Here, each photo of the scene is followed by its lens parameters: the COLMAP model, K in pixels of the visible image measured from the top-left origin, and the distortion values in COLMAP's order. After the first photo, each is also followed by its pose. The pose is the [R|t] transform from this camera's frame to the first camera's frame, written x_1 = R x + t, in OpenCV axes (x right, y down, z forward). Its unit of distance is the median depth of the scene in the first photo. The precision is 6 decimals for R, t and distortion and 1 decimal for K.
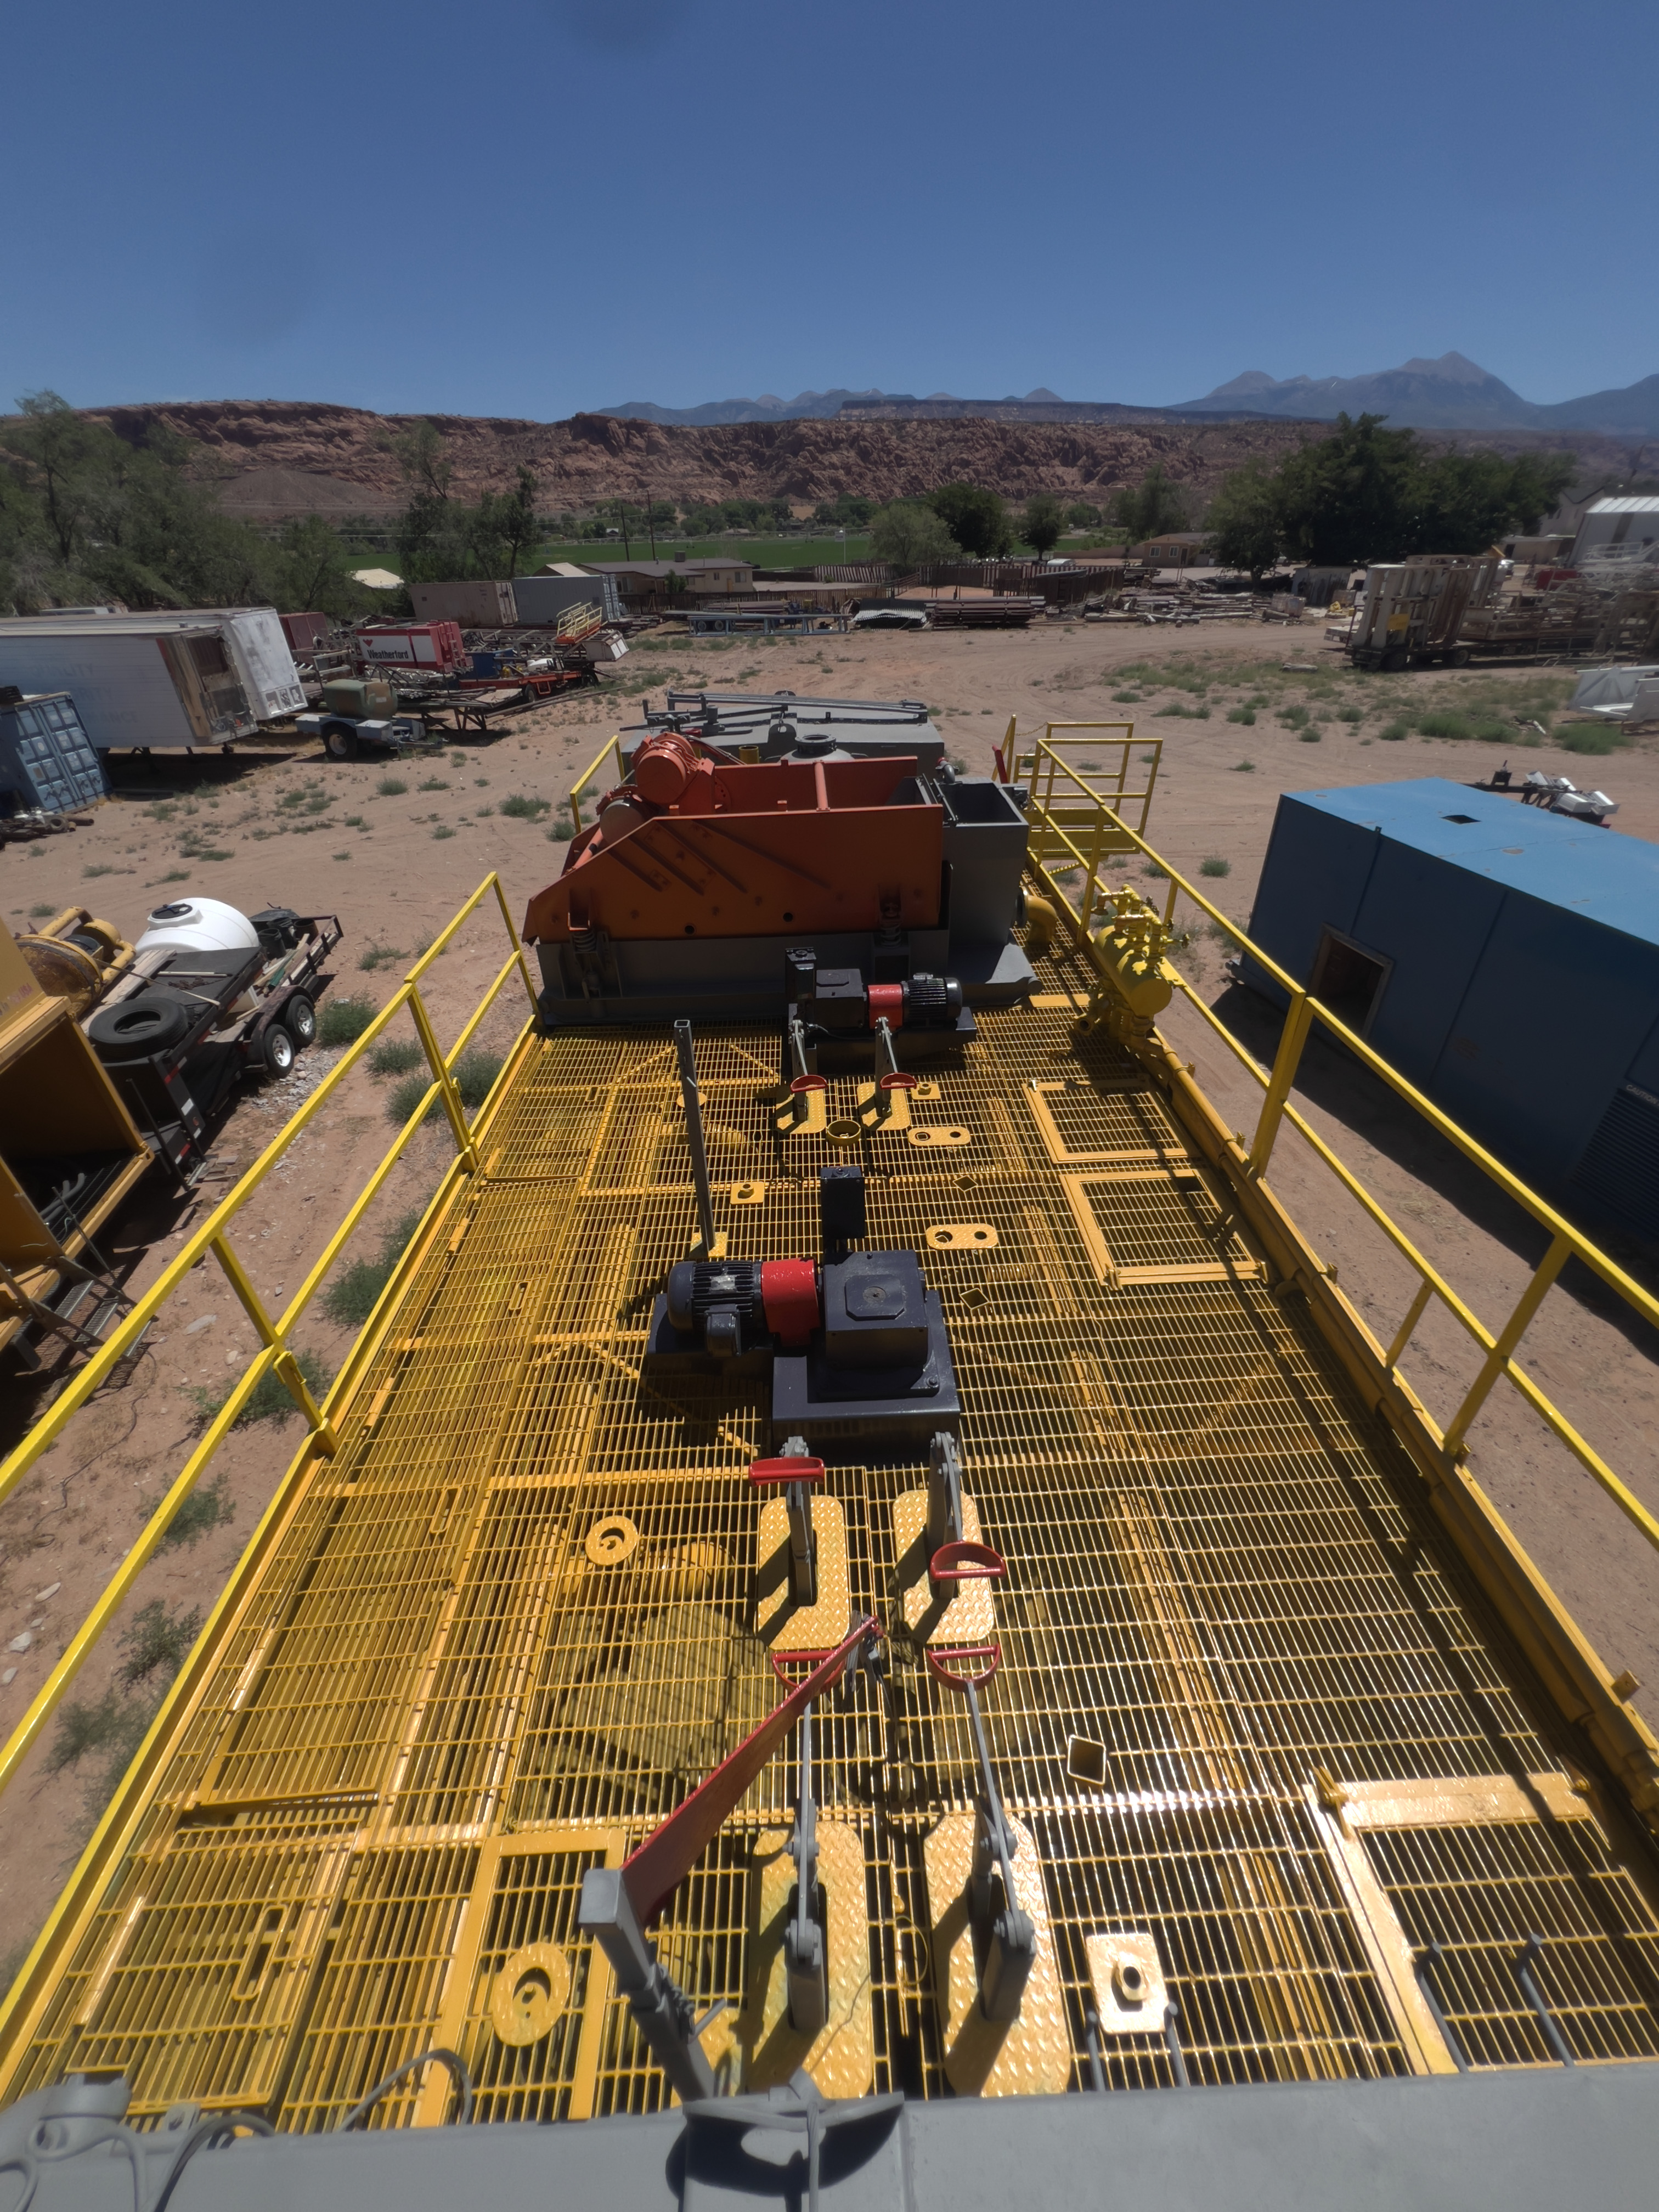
lens RADIAL K [[884.3, 0, 834.3], [0, 884.3, 1099.4], [0, 0, 1]] dist [-0.003203, 0.000768]
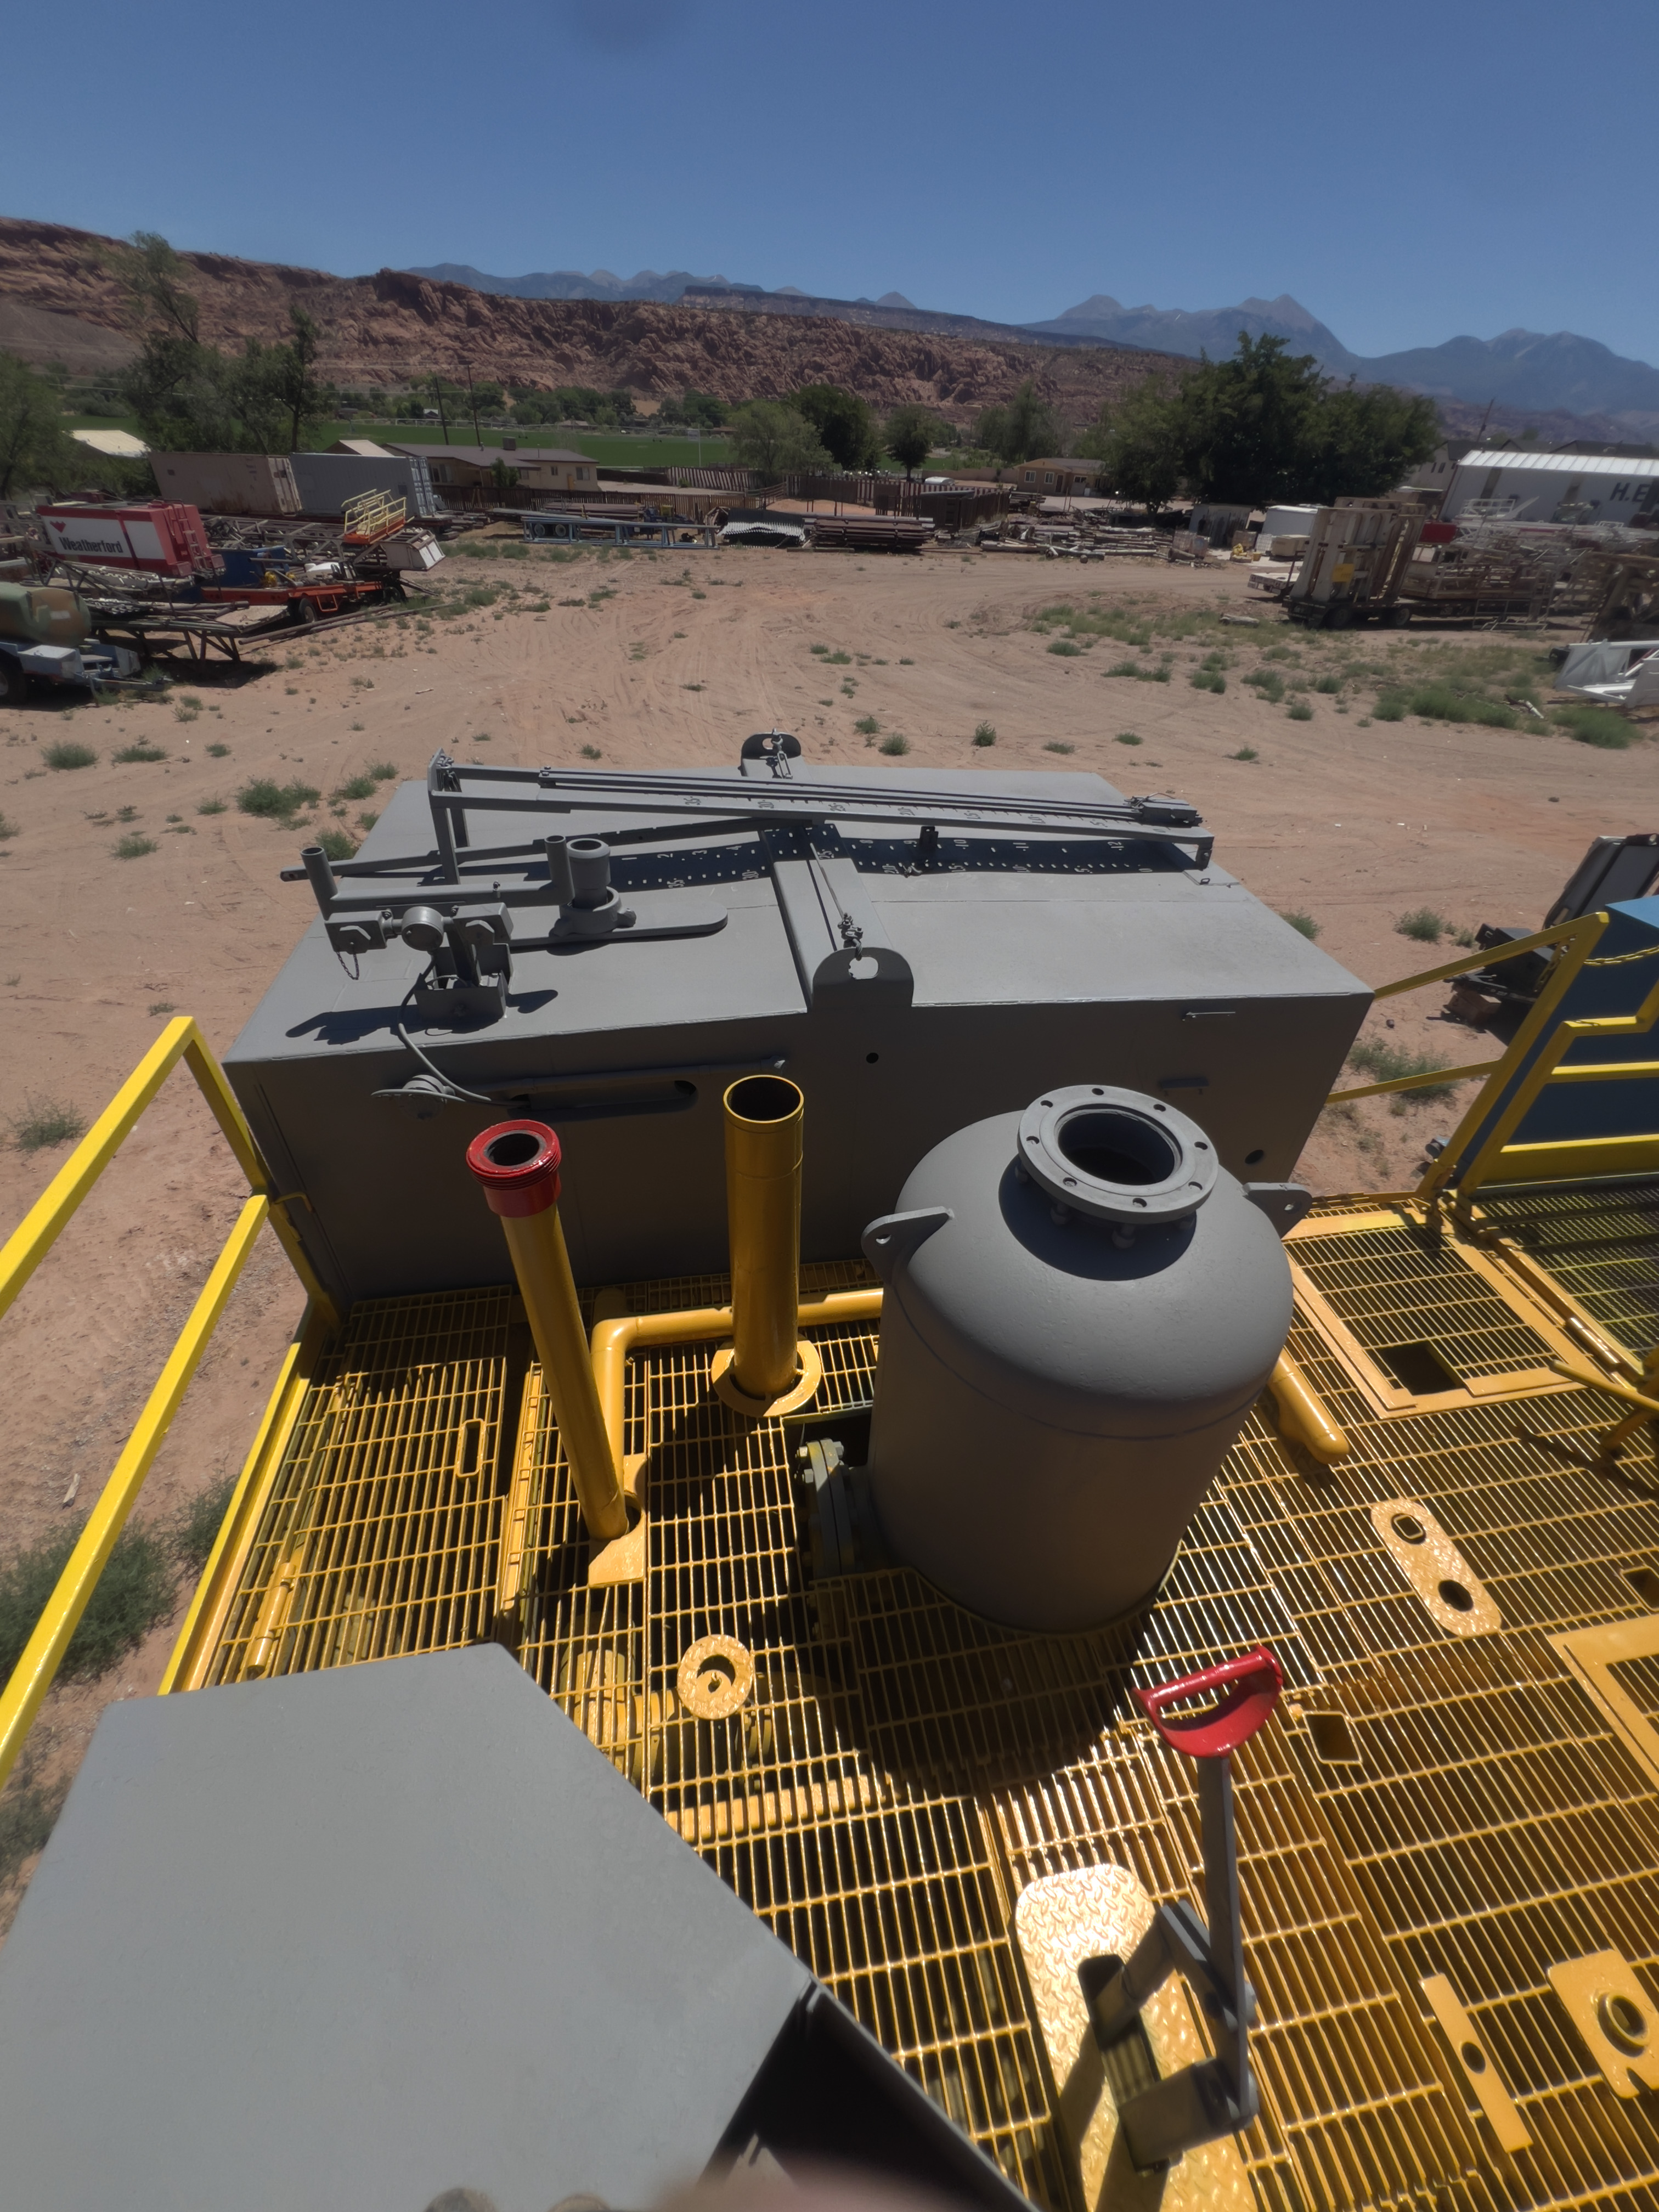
lens RADIAL K [[884.3, 0, 834.3], [0, 884.3, 1099.4], [0, 0, 1]] dist [-0.003203, 0.000768]
pose [[0.988666, -0.033418, 0.146367, -0.013980], [0.022912, 0.997077, 0.072885, -0.051271], [-0.148375, -0.068705, 0.986542, 0.094040]]
